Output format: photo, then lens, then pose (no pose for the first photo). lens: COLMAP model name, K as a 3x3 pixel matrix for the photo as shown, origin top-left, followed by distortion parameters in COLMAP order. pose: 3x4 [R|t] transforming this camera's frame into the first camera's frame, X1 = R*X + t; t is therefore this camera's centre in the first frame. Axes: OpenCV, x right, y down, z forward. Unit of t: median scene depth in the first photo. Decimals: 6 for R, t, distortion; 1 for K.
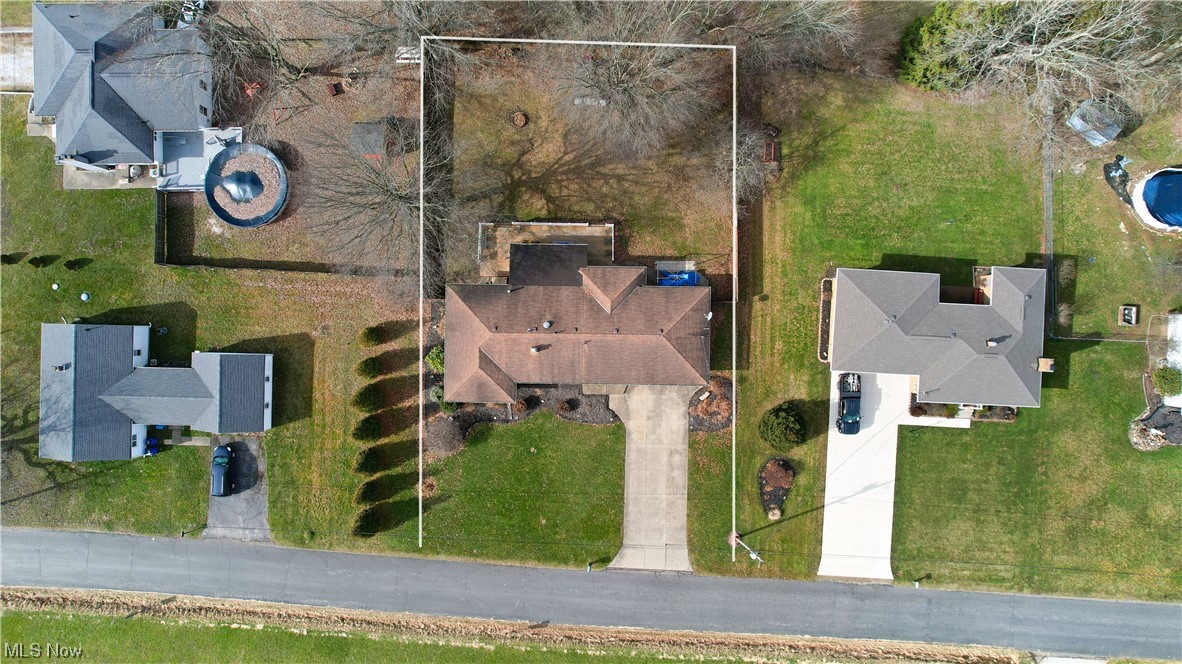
lens RADIAL K [[756.6, 0, 590.2], [0, 756.6, 333.7], [0, 0, 1]] dist [-0.022408, 0.002121]
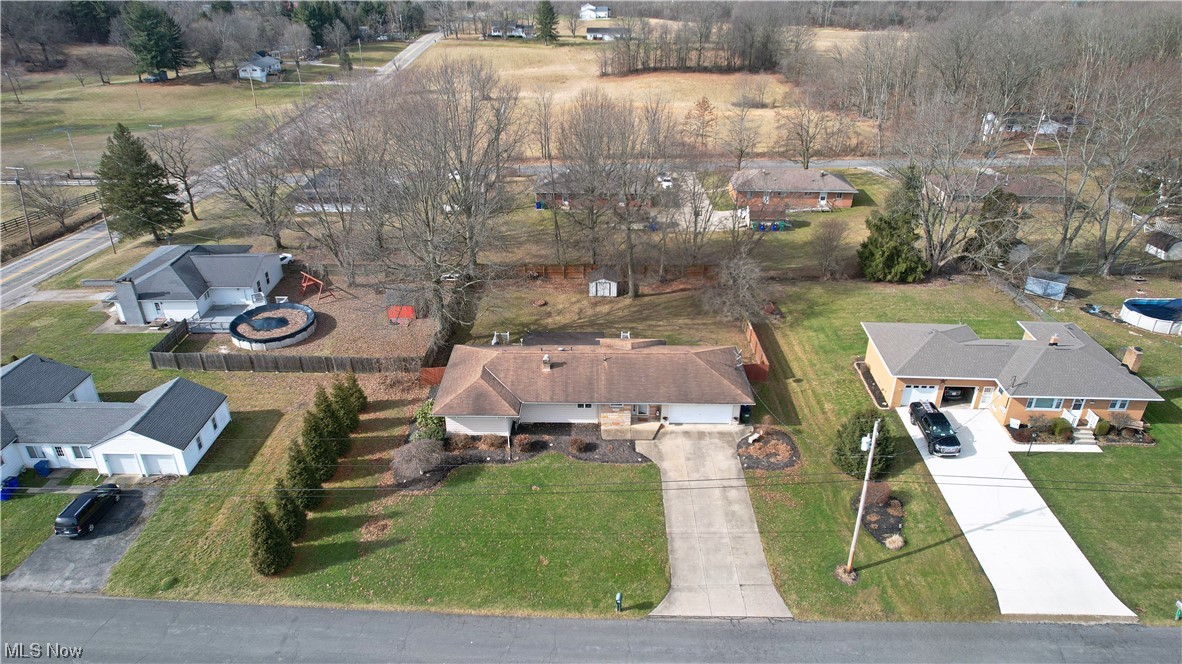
lens RADIAL K [[757.1, 0, 592.6], [0, 757.1, 335.2], [0, 0, 1]] dist [-0.027364, 0.011027]
pose [[0.999924, 0.001963, 0.012162, -0.029533], [0.009918, 0.457335, -0.889239, 0.738086], [-0.007308, 0.889292, 0.457281, 0.535151]]
